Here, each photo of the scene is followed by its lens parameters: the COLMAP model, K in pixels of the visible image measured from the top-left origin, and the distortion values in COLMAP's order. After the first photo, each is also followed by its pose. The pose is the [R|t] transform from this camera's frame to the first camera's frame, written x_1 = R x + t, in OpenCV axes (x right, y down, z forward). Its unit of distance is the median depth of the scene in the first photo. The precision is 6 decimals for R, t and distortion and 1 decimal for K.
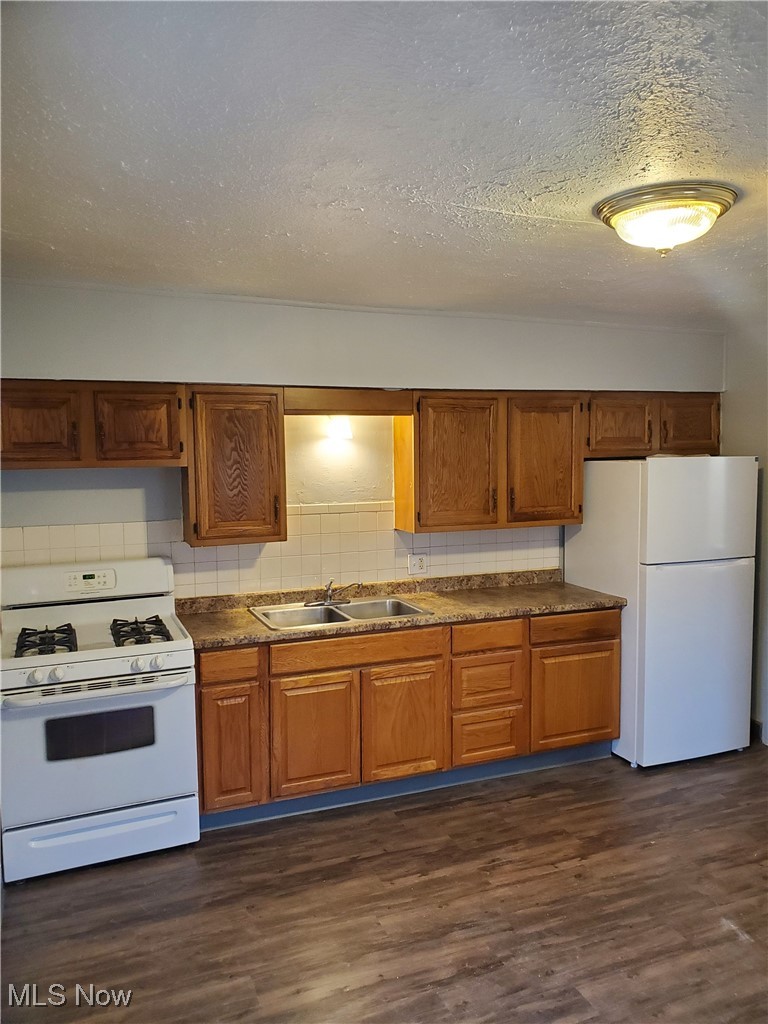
lens RADIAL K [[789.7, 0, 385.7], [0, 789.7, 513.3], [0, 0, 1]] dist [0.002918, 0.013920]
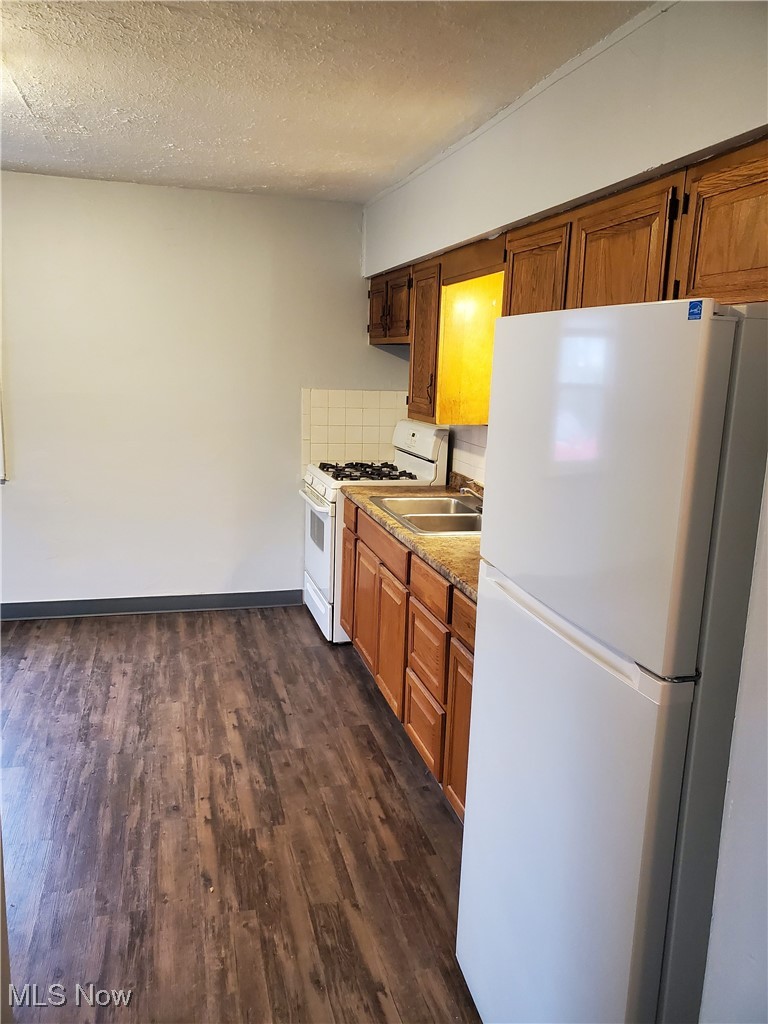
lens RADIAL K [[789.7, 0, 384.9], [0, 789.7, 510.4], [0, 0, 1]] dist [0.002918, 0.013920]
pose [[-0.119838, 0.207468, -0.970874, 0.973558], [-0.101455, 0.970242, 0.219856, -0.075011], [0.987596, 0.124848, -0.095223, 1.241840]]
